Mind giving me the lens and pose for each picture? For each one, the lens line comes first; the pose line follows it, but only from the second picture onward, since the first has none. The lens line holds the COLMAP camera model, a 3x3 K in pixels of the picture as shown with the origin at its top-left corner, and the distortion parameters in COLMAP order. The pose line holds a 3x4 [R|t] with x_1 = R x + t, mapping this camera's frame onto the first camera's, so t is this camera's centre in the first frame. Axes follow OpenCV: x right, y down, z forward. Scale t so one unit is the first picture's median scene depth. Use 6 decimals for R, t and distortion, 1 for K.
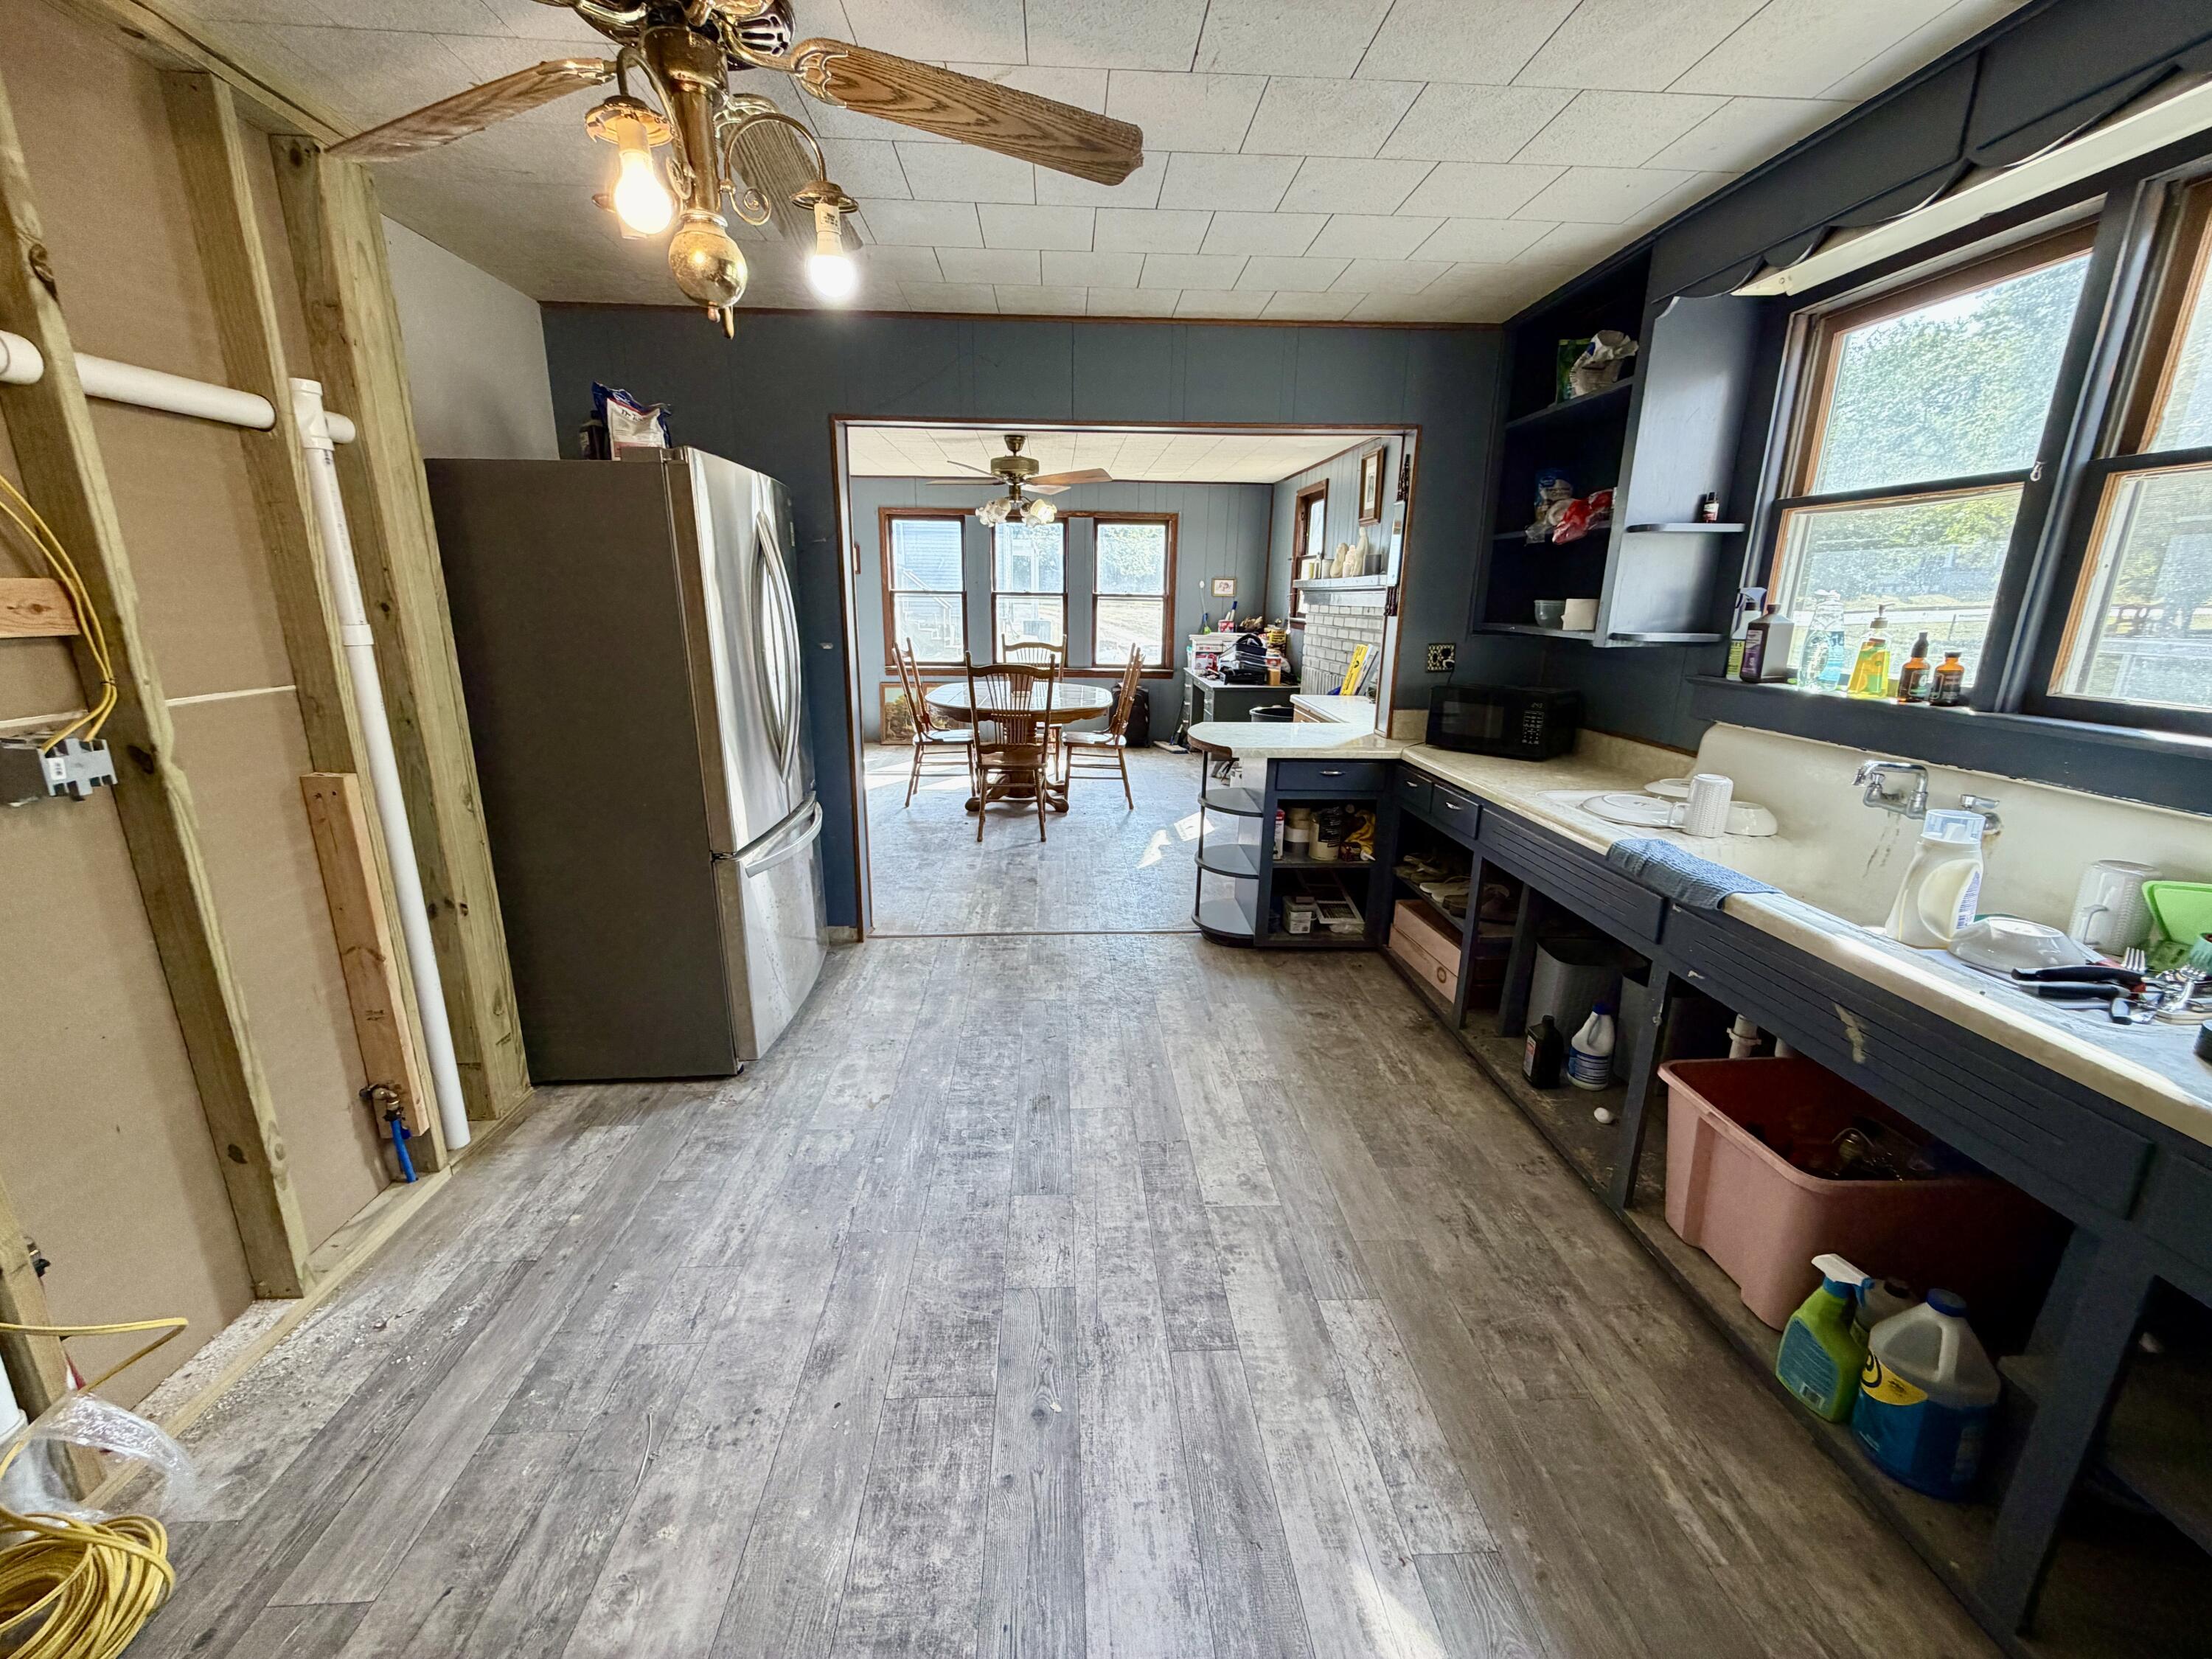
lens RADIAL K [[880.2, 0, 1103.4], [0, 880.2, 833.1], [0, 0, 1]] dist [-0.001076, 0.000588]
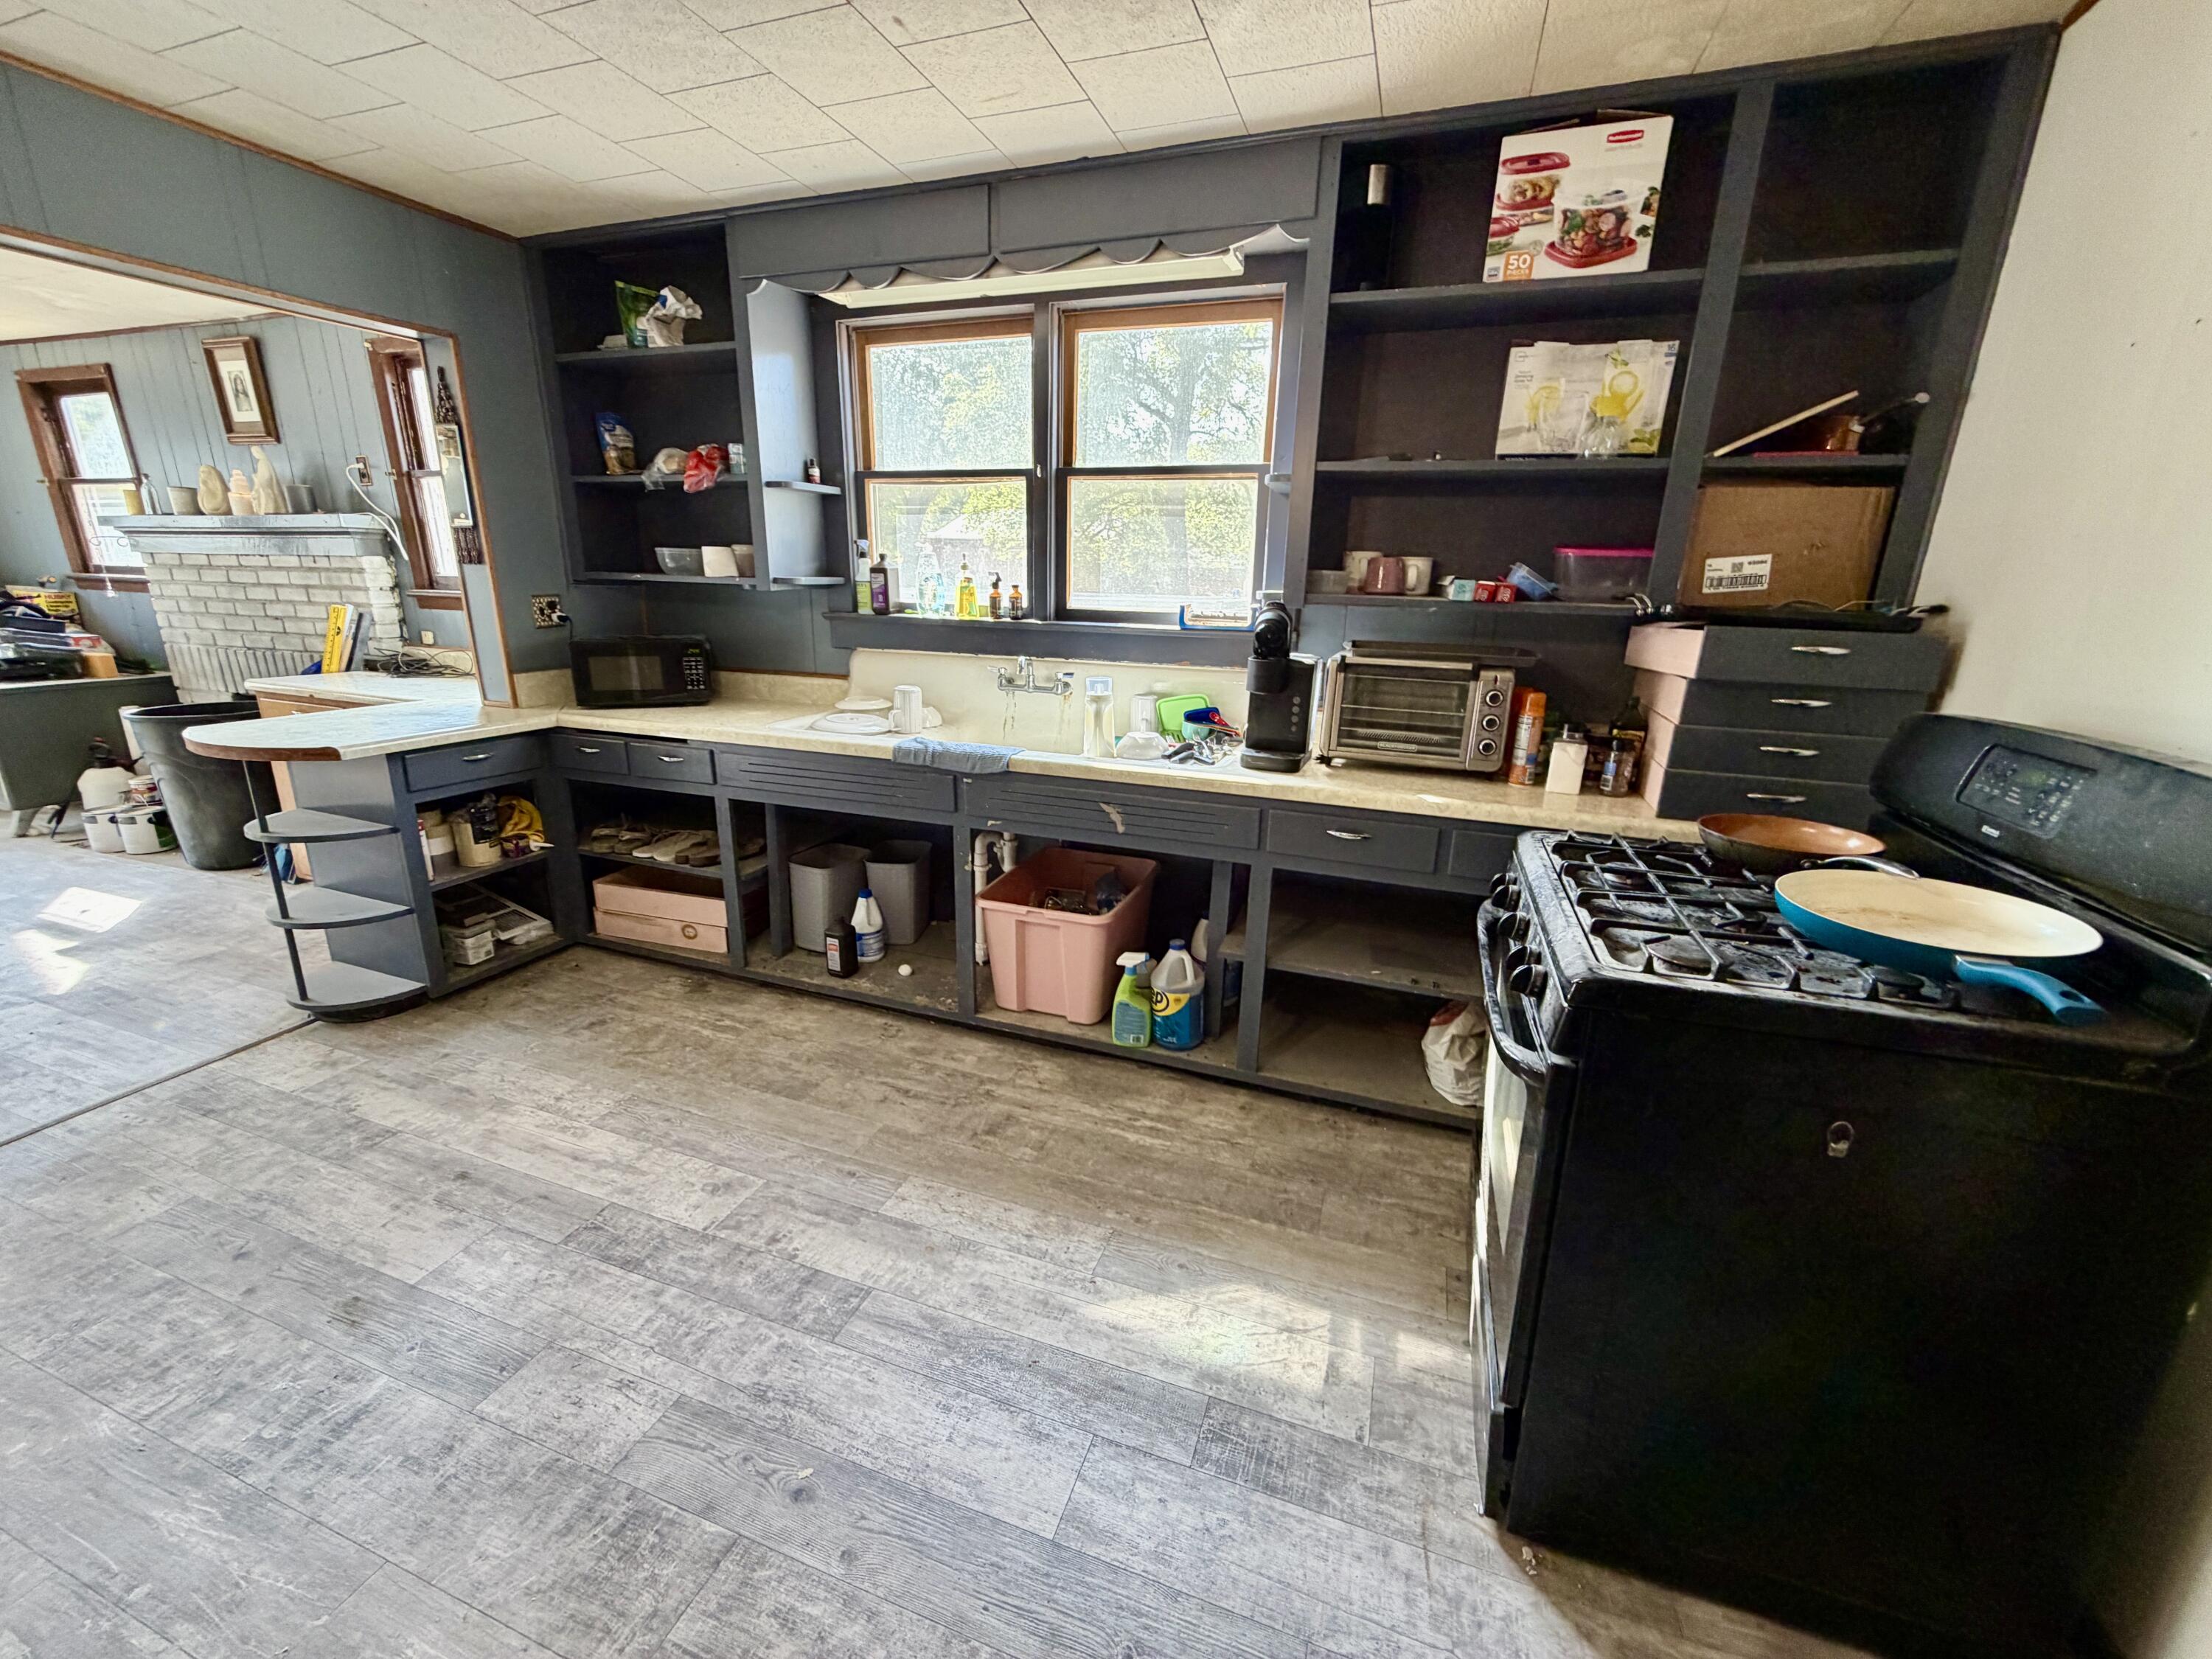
lens RADIAL K [[880.2, 0, 1105.8], [0, 880.2, 832.3], [0, 0, 1]] dist [-0.001076, 0.000588]
pose [[0.386945, -0.262740, 0.883879, -0.331088], [0.225554, 0.956397, 0.185553, -0.027908], [-0.894091, 0.127564, 0.429335, 0.173315]]
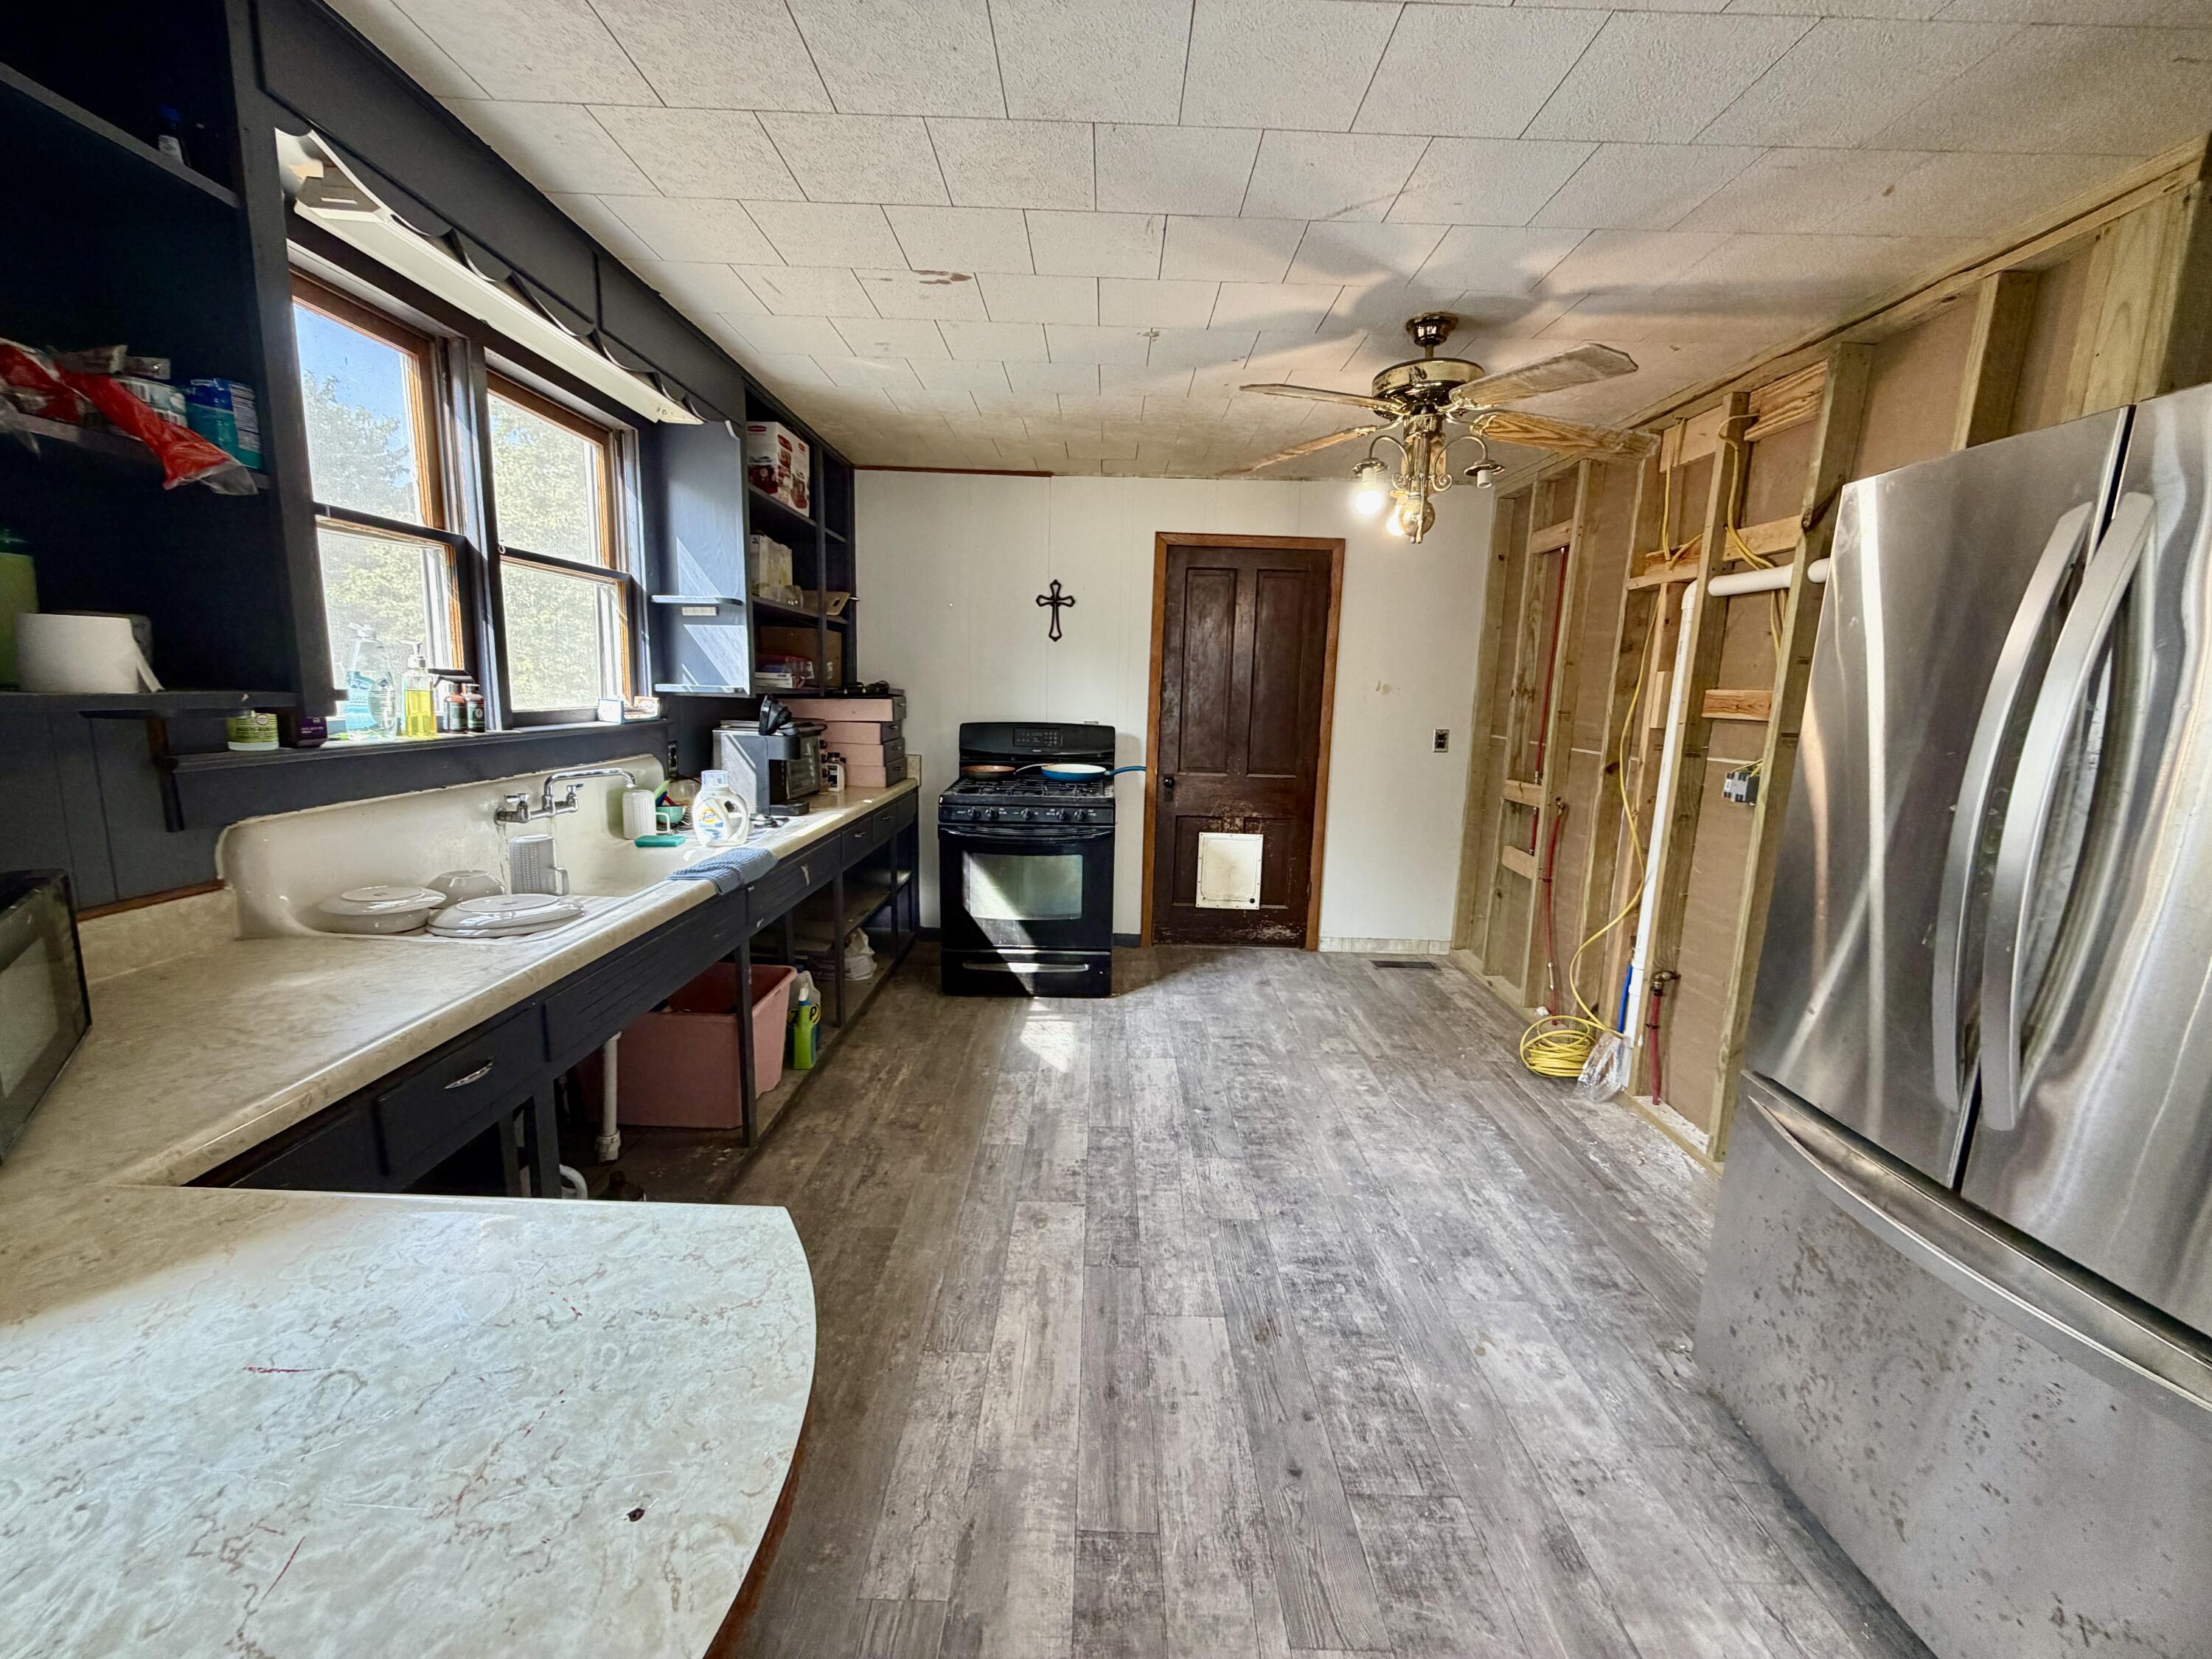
lens RADIAL K [[880.2, 0, 1110.5], [0, 880.2, 833.1], [0, 0, 1]] dist [-0.001076, 0.000588]
pose [[-0.997975, -0.052386, 0.036066, 0.056324], [-0.032349, 0.906335, 0.421319, -0.388027], [-0.054759, 0.419299, -0.906195, 1.485890]]
